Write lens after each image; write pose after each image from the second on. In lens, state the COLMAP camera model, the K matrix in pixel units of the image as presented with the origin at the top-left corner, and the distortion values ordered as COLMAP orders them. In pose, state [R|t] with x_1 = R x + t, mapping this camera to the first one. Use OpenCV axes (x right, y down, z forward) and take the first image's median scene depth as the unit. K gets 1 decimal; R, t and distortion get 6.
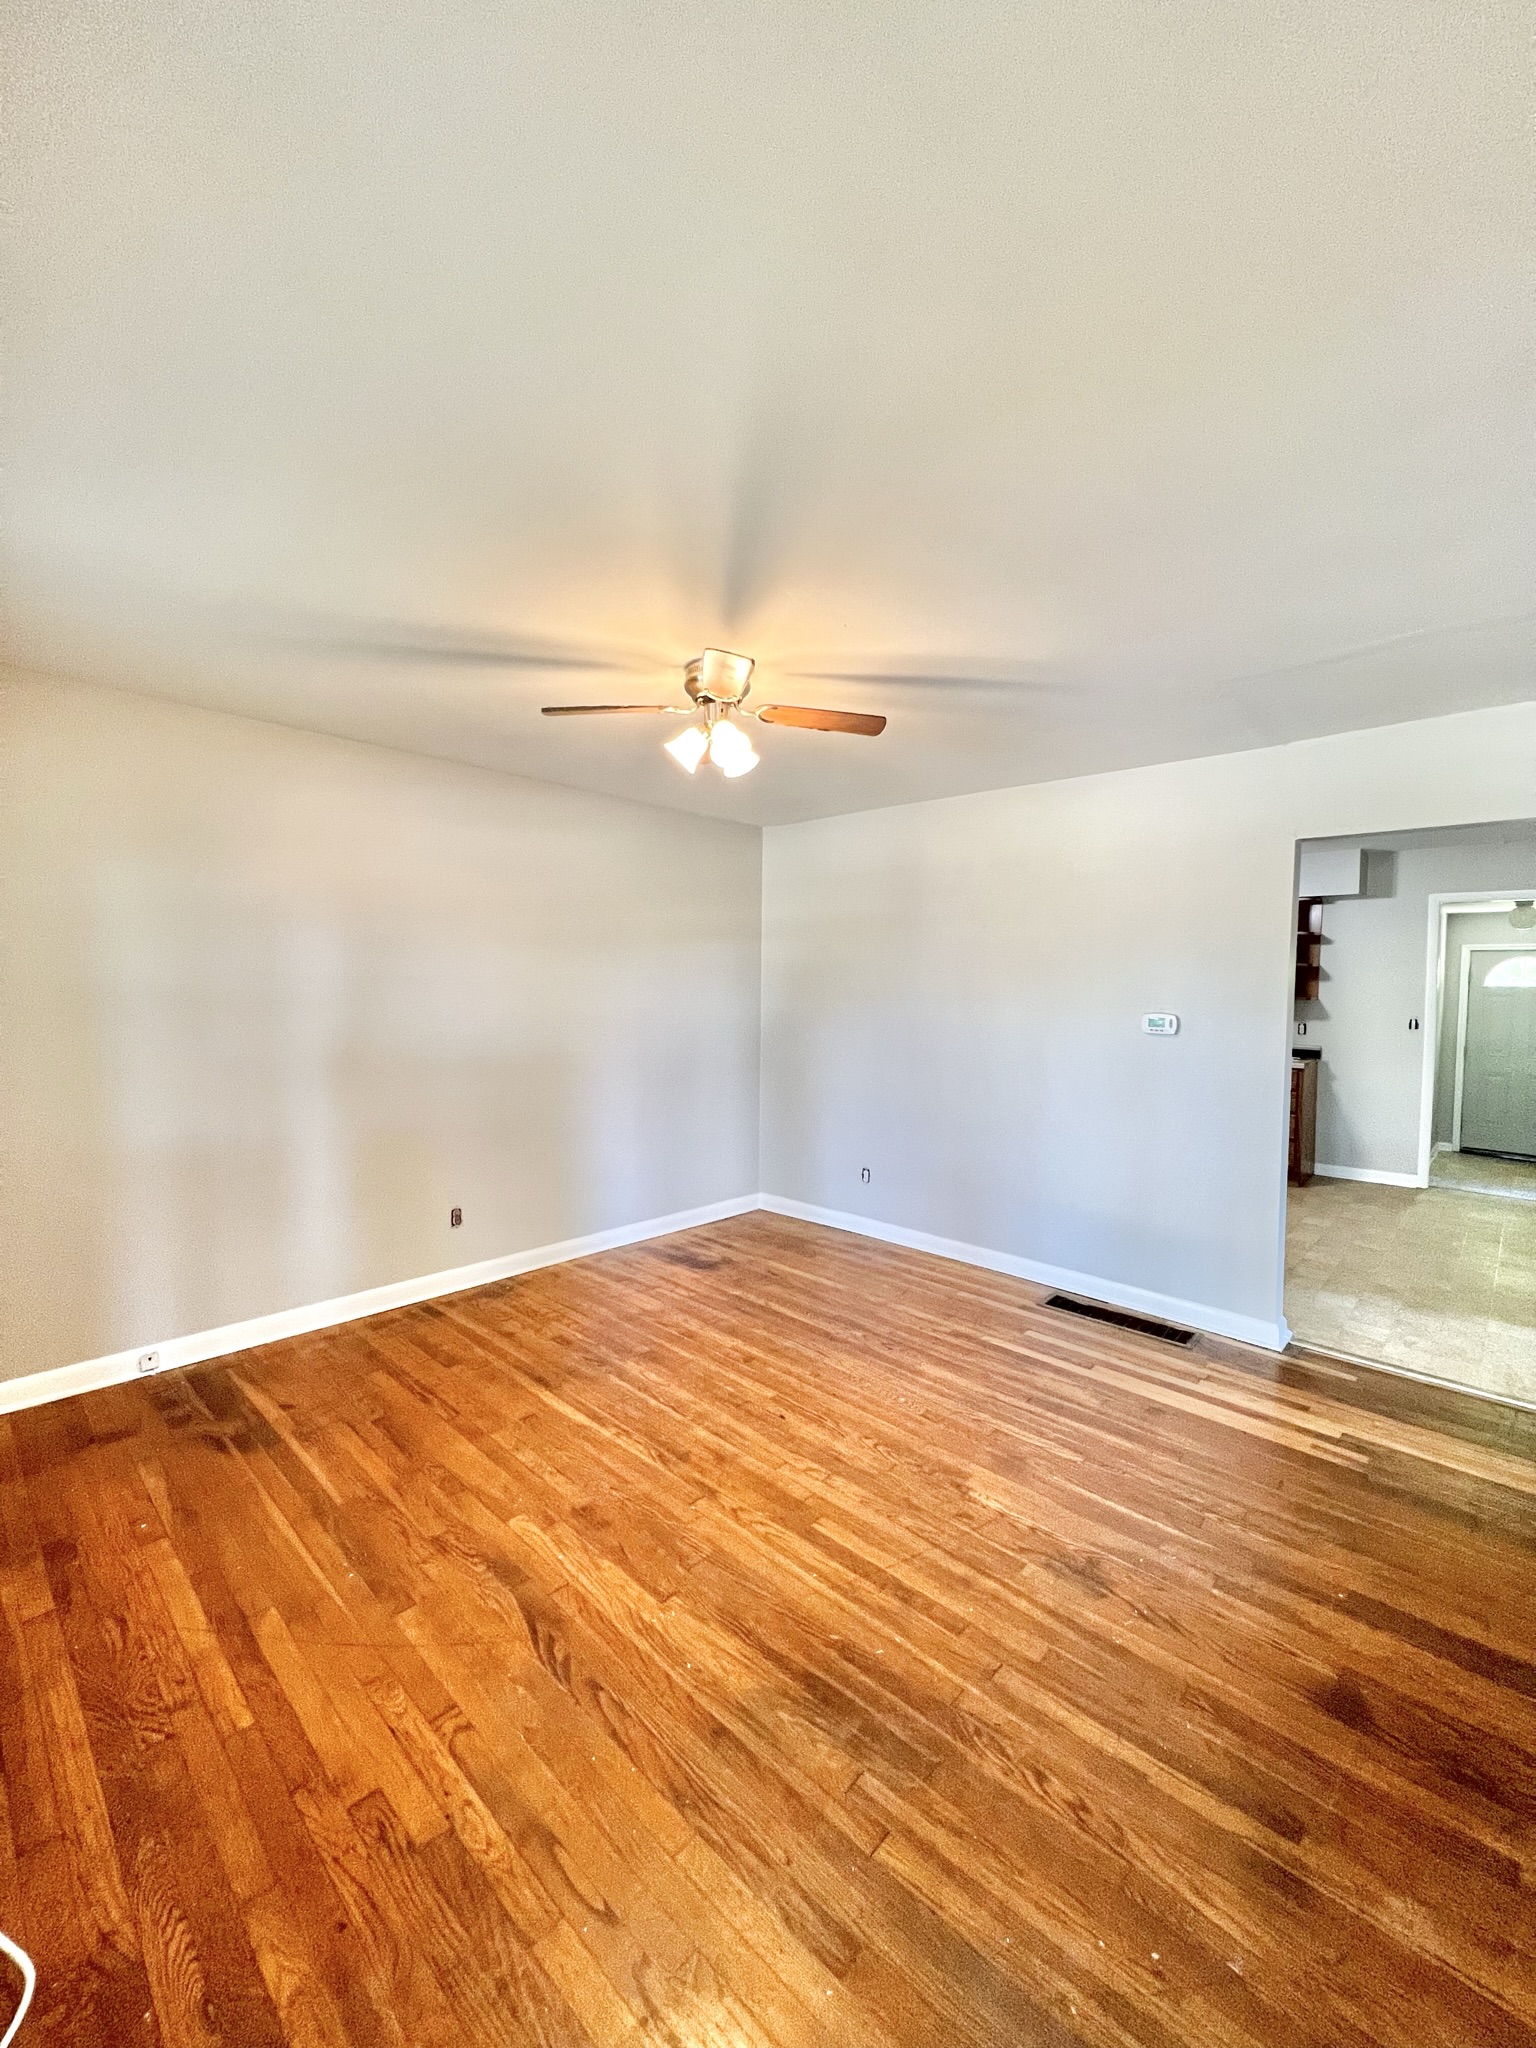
lens RADIAL K [[821.4, 0, 773.6], [0, 821.4, 1028.7], [0, 0, 1]] dist [-0.001901, 0.000524]
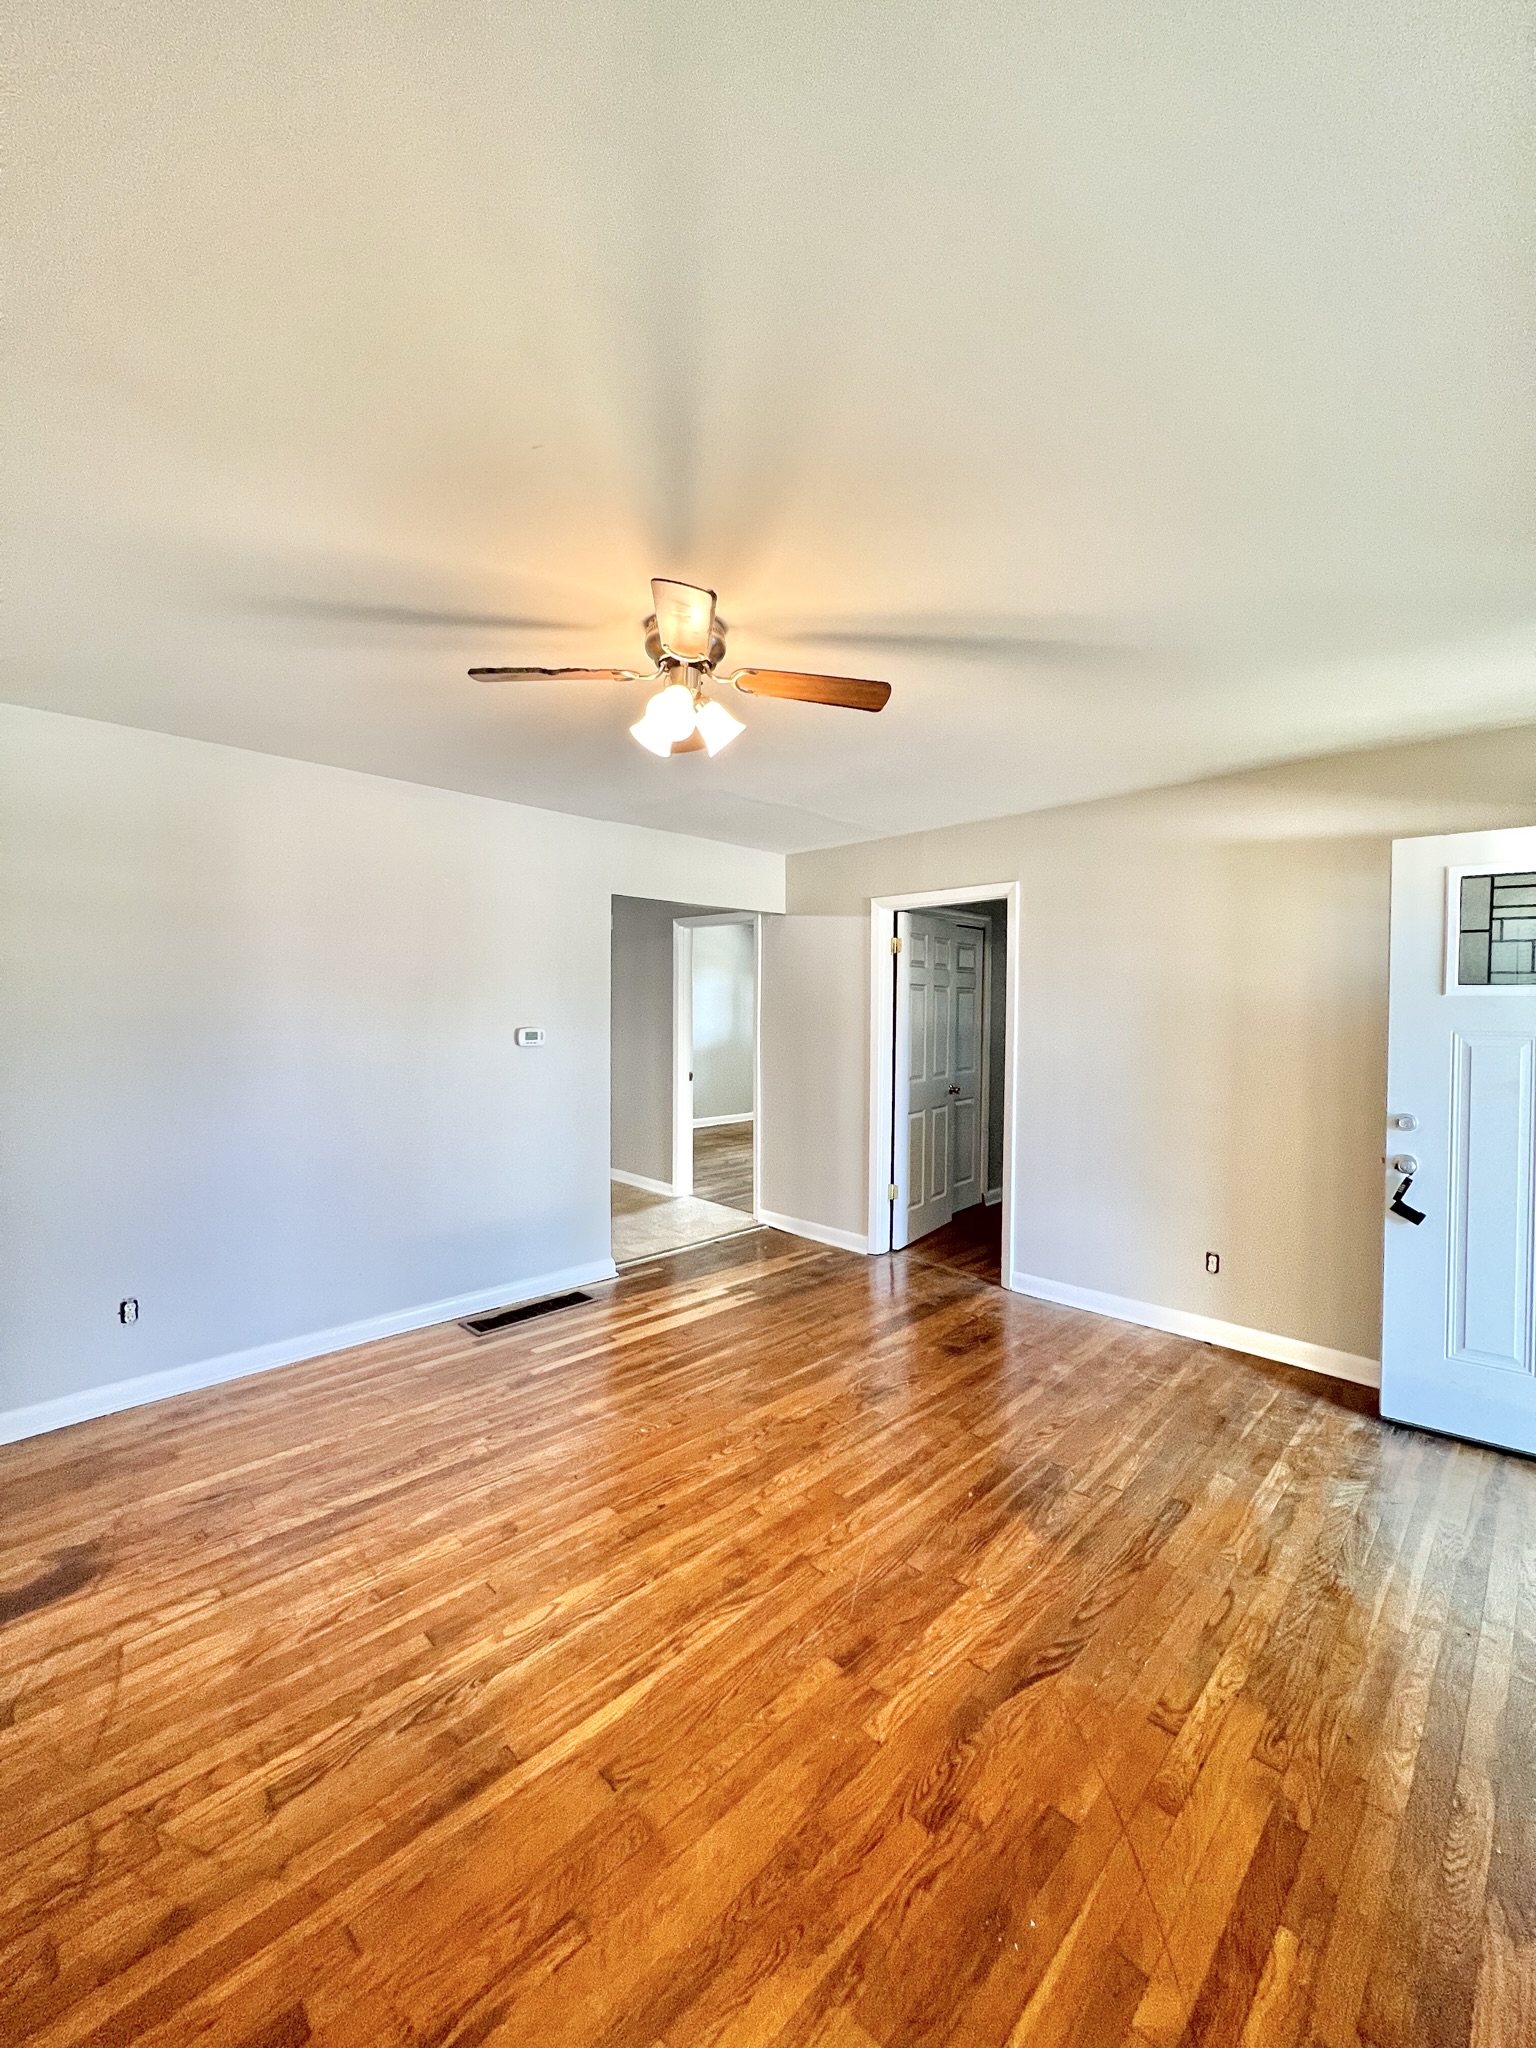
lens RADIAL K [[821.4, 0, 768.7], [0, 821.4, 1021.6], [0, 0, 1]] dist [-0.001901, 0.000524]
pose [[0.026192, -0.032400, 0.999132, -0.848071], [0.052496, 0.998140, 0.030992, -0.057076], [-0.998278, 0.051639, 0.027844, 0.854352]]
